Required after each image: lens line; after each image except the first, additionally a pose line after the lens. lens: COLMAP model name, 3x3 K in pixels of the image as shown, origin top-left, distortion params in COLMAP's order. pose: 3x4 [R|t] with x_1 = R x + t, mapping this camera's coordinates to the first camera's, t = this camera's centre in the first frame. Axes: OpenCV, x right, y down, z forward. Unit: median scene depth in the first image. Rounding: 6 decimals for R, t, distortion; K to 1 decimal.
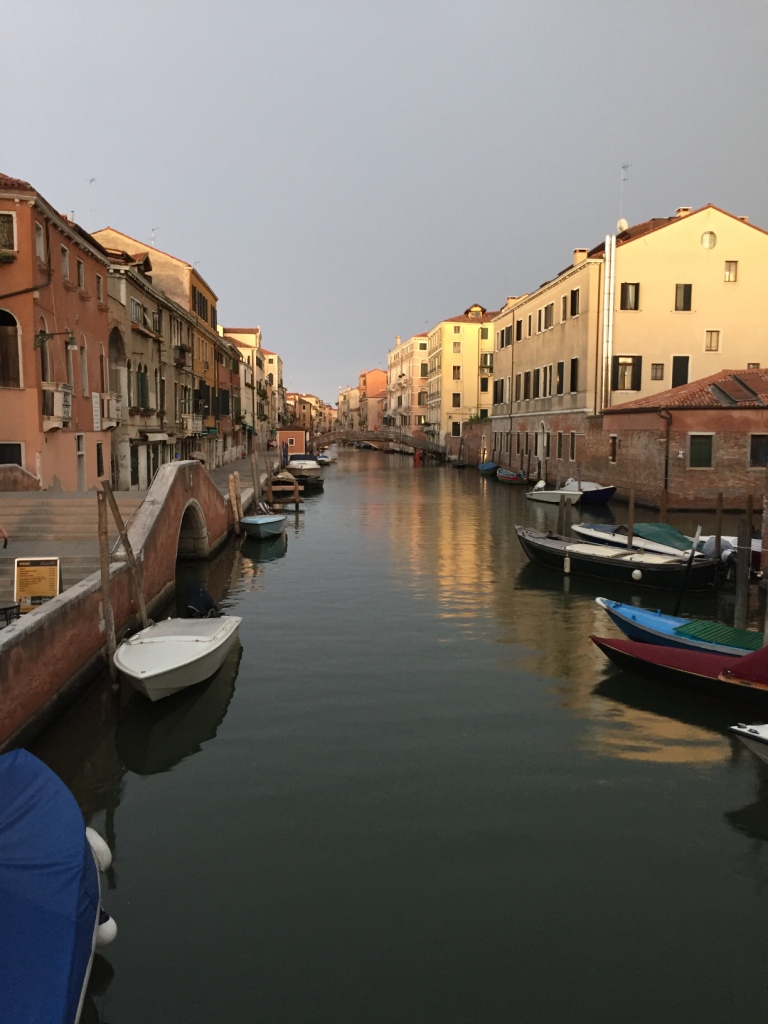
lens RADIAL K [[874.5, 0, 384.0], [0, 874.5, 512.0], [0, 0, 1]] dist [0.008752, -0.002990]
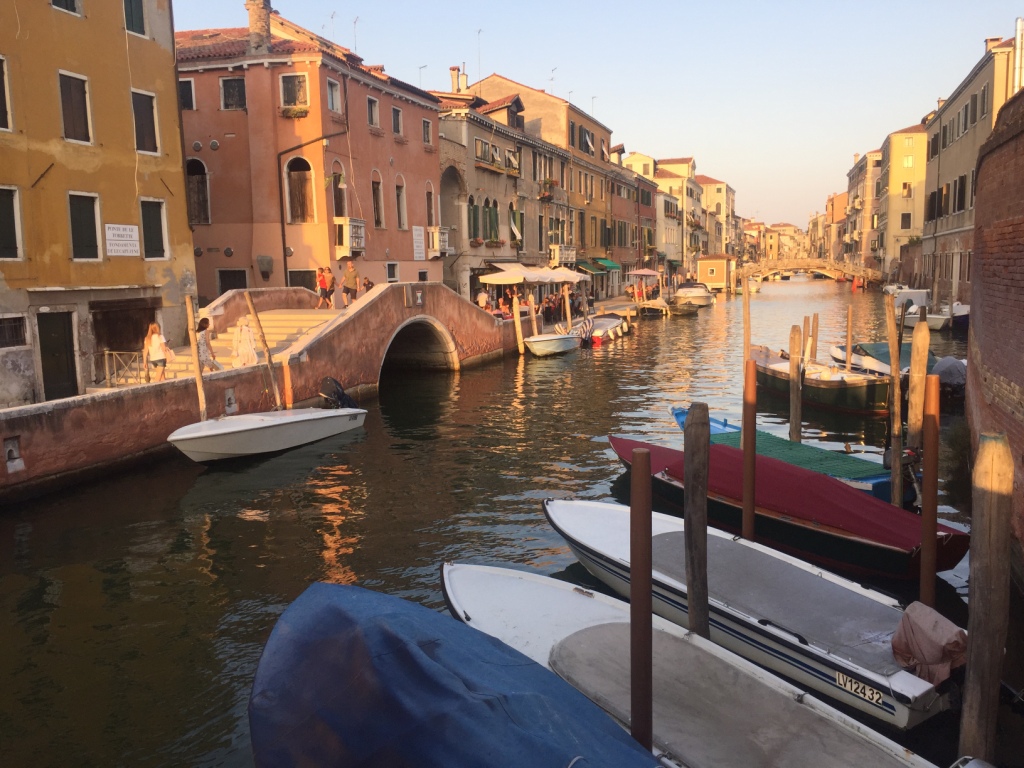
lens RADIAL K [[864.9, 0, 512.0], [0, 864.9, 384.0], [0, 0, 1]] dist [0.032414, -0.005391]
pose [[0.926593, 0.028960, -0.374948, 0.153907], [-0.012172, 0.998818, 0.047066, 0.009571], [0.375868, -0.039048, 0.925850, 0.002027]]
